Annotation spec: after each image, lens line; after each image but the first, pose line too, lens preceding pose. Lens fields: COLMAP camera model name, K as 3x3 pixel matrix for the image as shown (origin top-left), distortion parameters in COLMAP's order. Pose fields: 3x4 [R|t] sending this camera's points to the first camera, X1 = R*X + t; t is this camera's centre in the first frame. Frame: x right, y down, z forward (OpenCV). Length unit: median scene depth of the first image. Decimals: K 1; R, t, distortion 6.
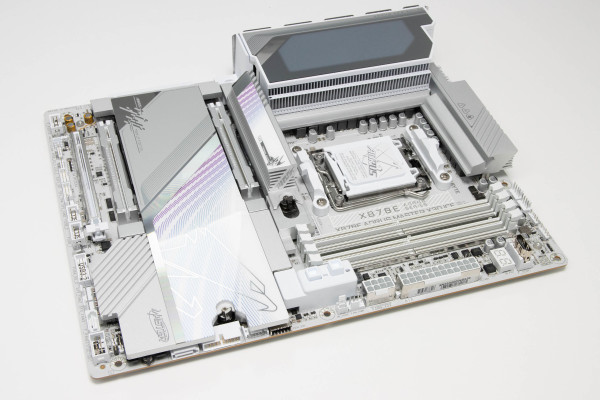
lens RADIAL K [[846.7, 0, 300.0], [0, 846.7, 200.0], [0, 0, 1]] dist [-0.023265, -0.018678]
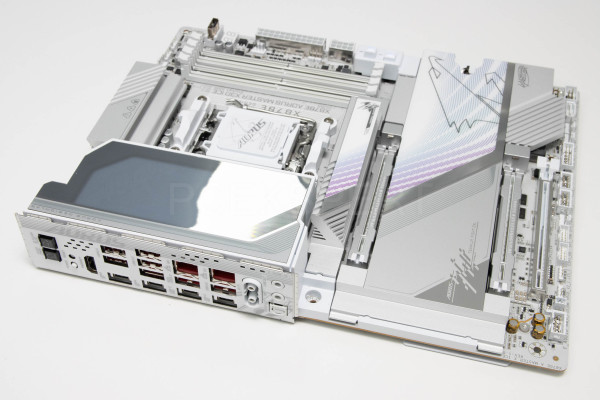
lens RADIAL K [[846.7, 0, 300.0], [0, 846.7, 200.0], [0, 0, 1]] dist [-0.023265, -0.018678]
pose [[-0.842676, -0.420549, 0.336209, -0.314624], [0.349372, 0.048034, 0.935752, -0.920343], [-0.409679, 0.905997, 0.106451, 0.953005]]
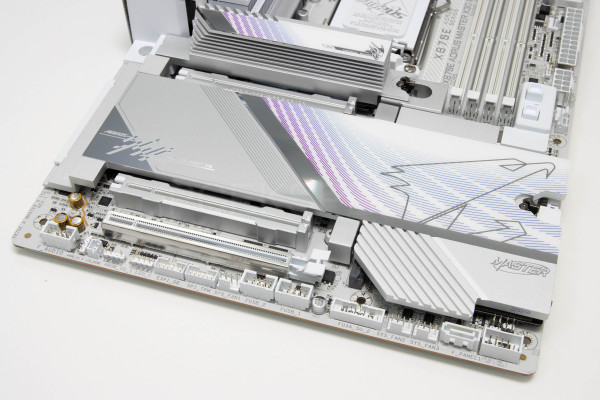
lens RADIAL K [[868.6, 0, 300.0], [0, 868.6, 200.0], [0, 0, 1]] dist [-0.016601, -0.023281]
pose [[0.570996, -0.641801, 0.511914, -0.524112], [0.594277, 0.753342, 0.281622, -0.193557], [-0.566391, 0.143414, 0.811562, 0.382570]]
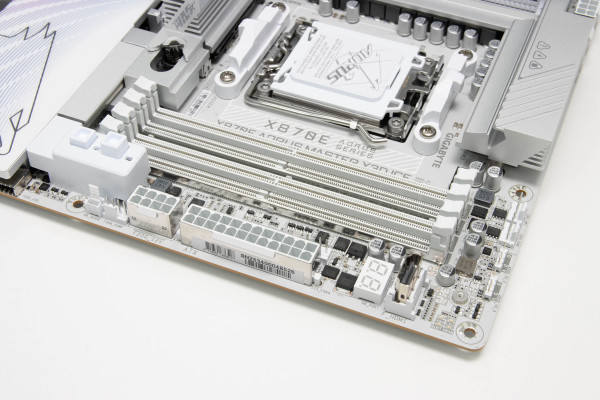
lens RADIAL K [[965.1, 0, 300.0], [0, 965.1, 200.0], [0, 0, 1]] dist [-0.025123, 0.011546]
pose [[0.755007, 0.451174, -0.475822, 0.443489], [-0.437151, 0.887195, 0.147592, -0.045587], [0.488736, 0.096573, 0.867070, 0.380197]]
